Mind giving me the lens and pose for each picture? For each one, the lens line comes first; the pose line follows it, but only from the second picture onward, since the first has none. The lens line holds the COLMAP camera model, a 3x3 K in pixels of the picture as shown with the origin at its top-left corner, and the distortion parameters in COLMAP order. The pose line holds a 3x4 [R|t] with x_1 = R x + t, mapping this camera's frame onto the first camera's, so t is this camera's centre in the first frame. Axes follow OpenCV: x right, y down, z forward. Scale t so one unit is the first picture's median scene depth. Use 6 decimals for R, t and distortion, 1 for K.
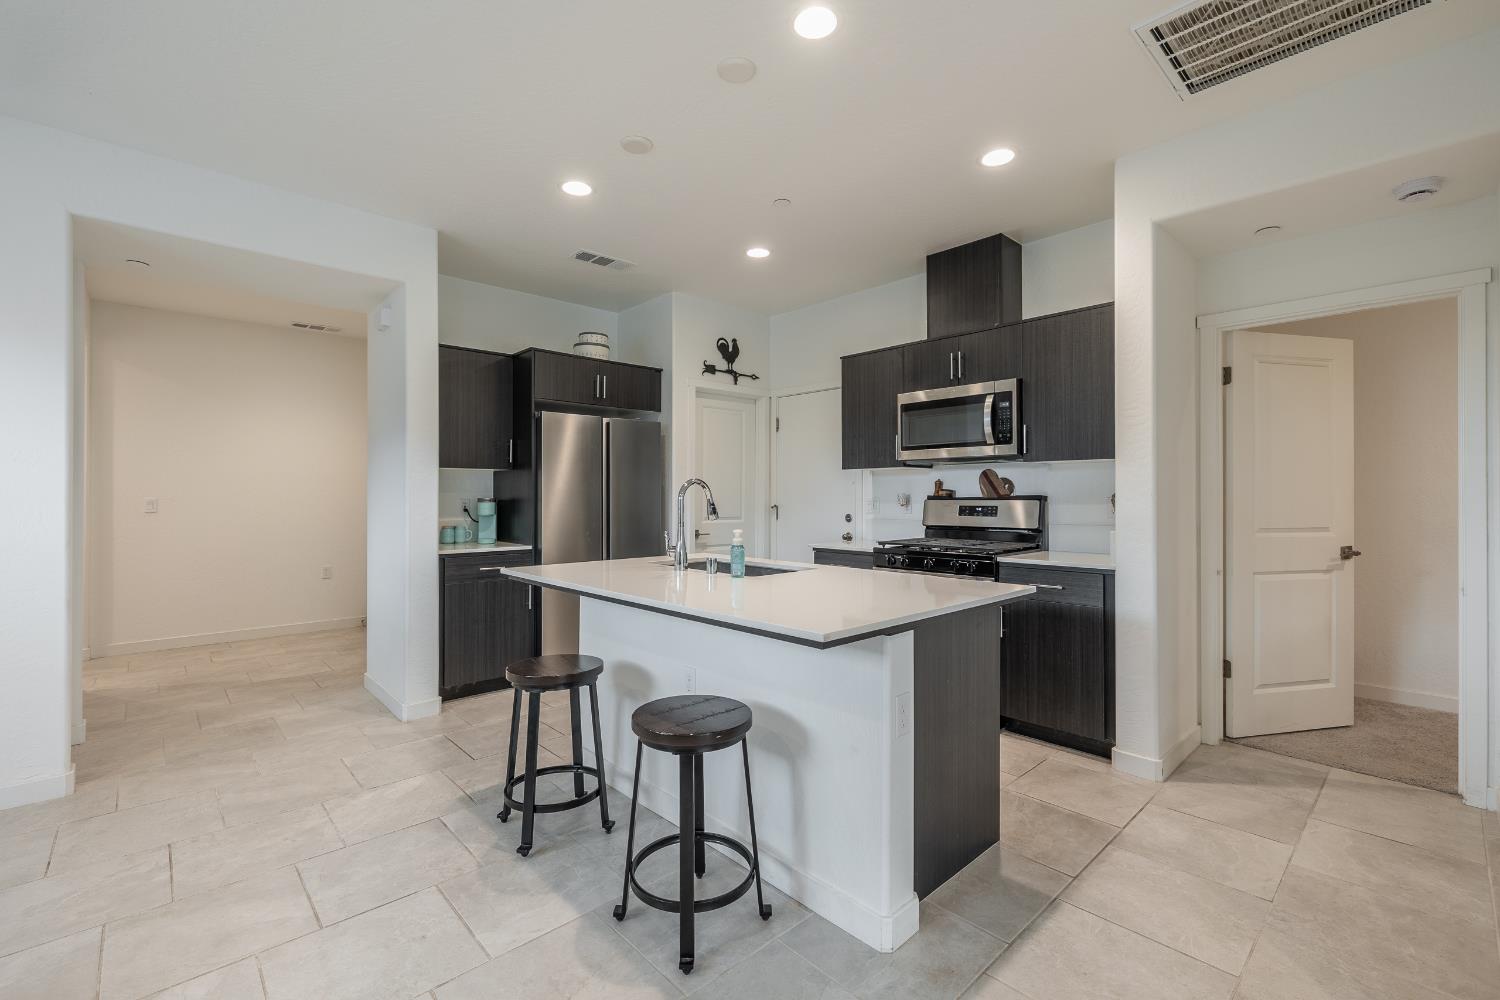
lens RADIAL K [[644.8, 0, 749.4], [0, 644.8, 493.2], [0, 0, 1]] dist [0.002098, 0.000236]
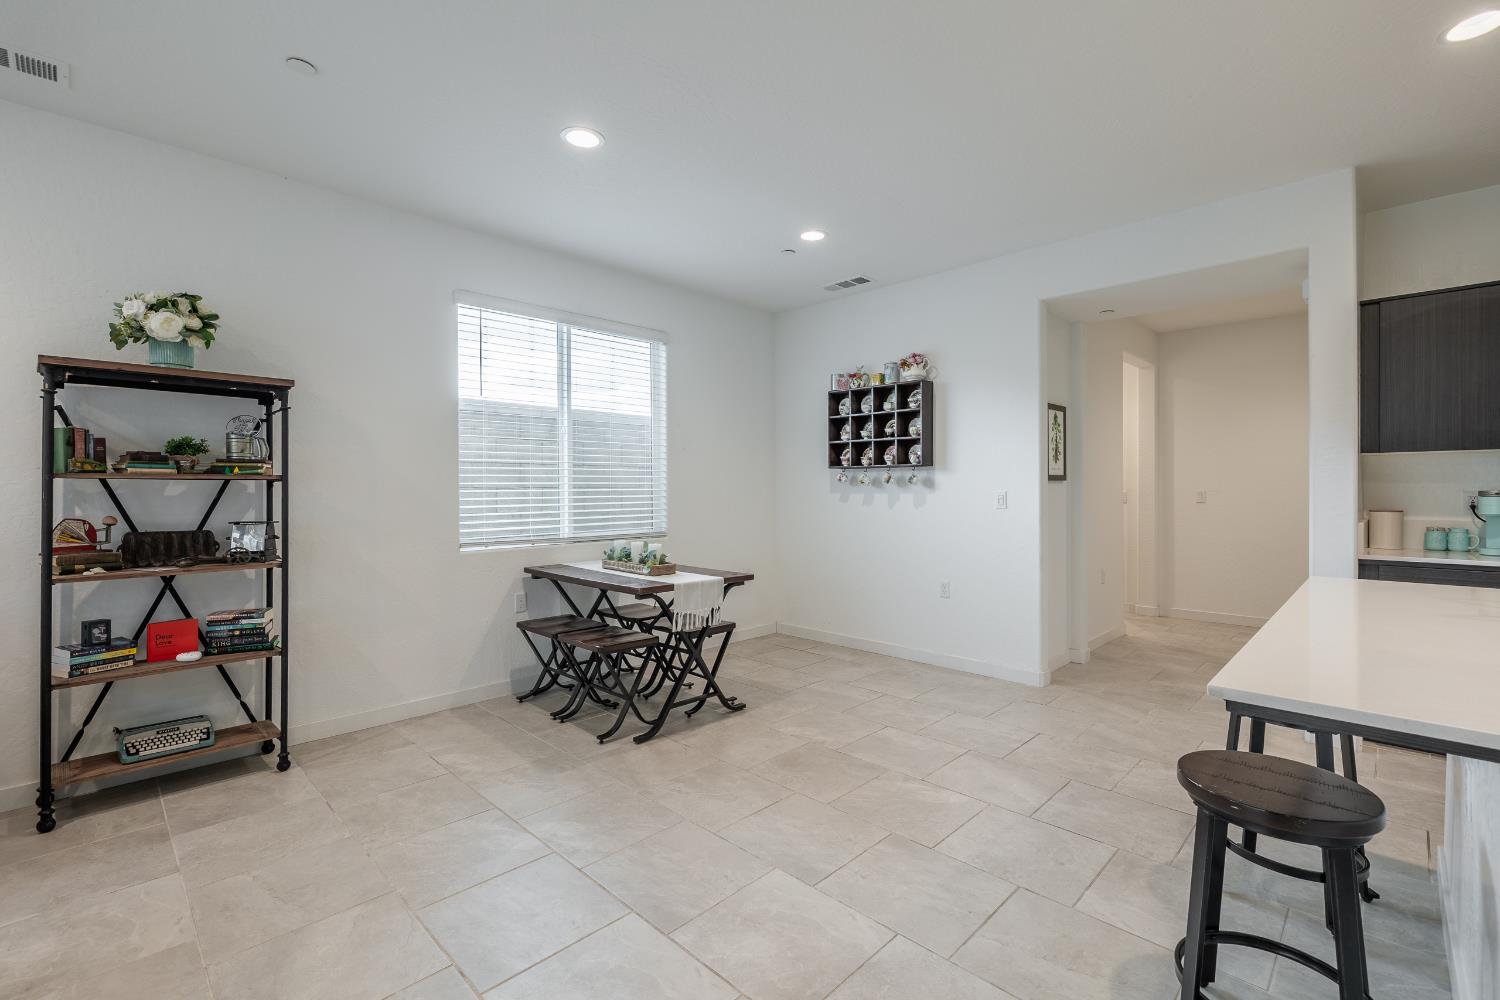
lens RADIAL K [[654.8, 0, 750.5], [0, 654.8, 489.5], [0, 0, 1]] dist [-0.001000, -0.000120]
pose [[0.038171, -0.002620, -0.999268, 0.294679], [0.009723, 0.999950, -0.002251, 0.000258], [0.999224, -0.009630, 0.038195, 0.172587]]
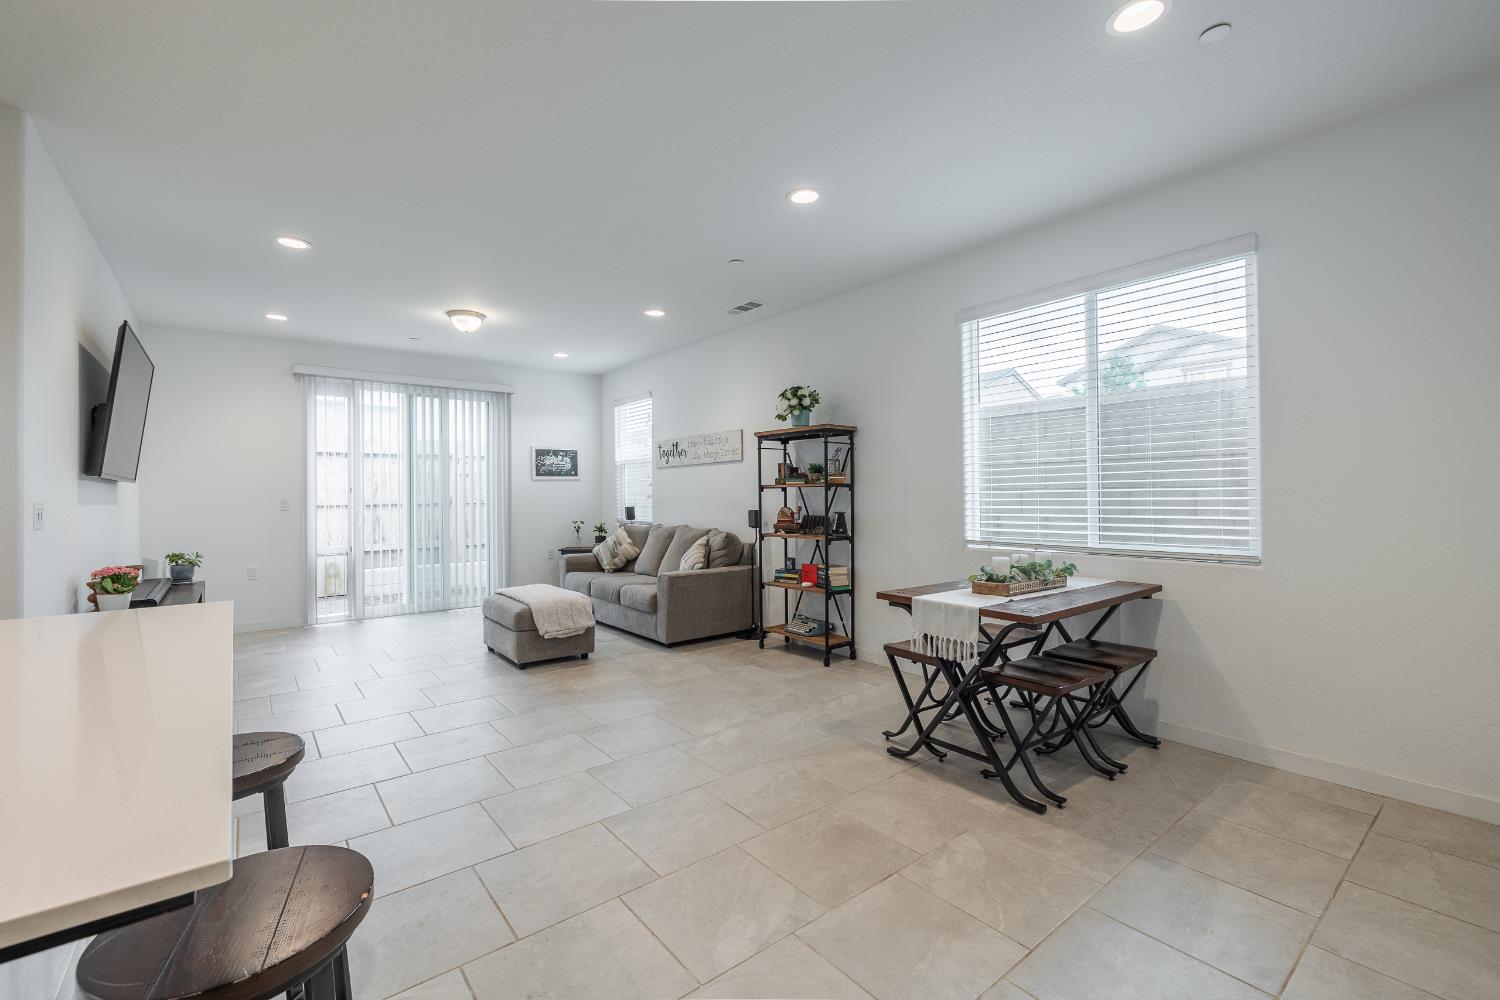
lens RADIAL K [[636.7, 0, 748.5], [0, 636.7, 490.5], [0, 0, 1]] dist [0.001707, 0.000153]
pose [[-0.996903, 0.007939, 0.078238, -0.384886], [0.006970, 0.999896, -0.012648, 0.003675], [-0.078330, -0.012063, -0.996854, 0.813811]]
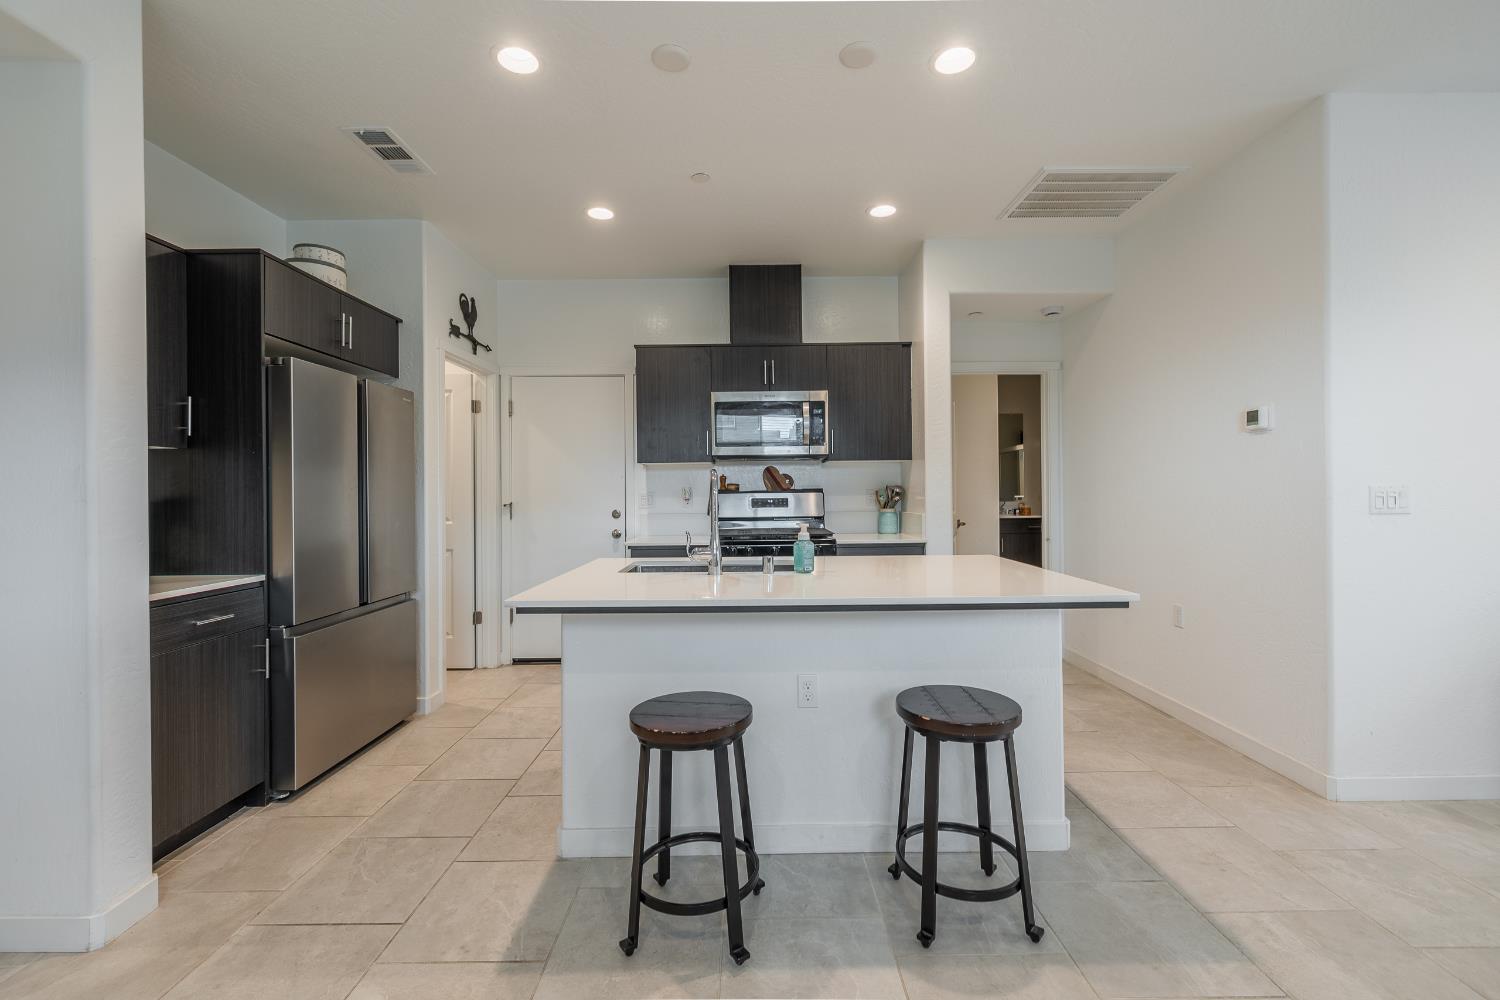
lens RADIAL K [[636.7, 0, 748.5], [0, 636.7, 490.5], [0, 0, 1]] dist [0.001707, 0.000153]
pose [[0.682264, -0.005582, 0.731085, -0.477616], [0.005395, 0.999982, 0.002600, 0.002824], [-0.731086, 0.002170, 0.682282, 0.259687]]
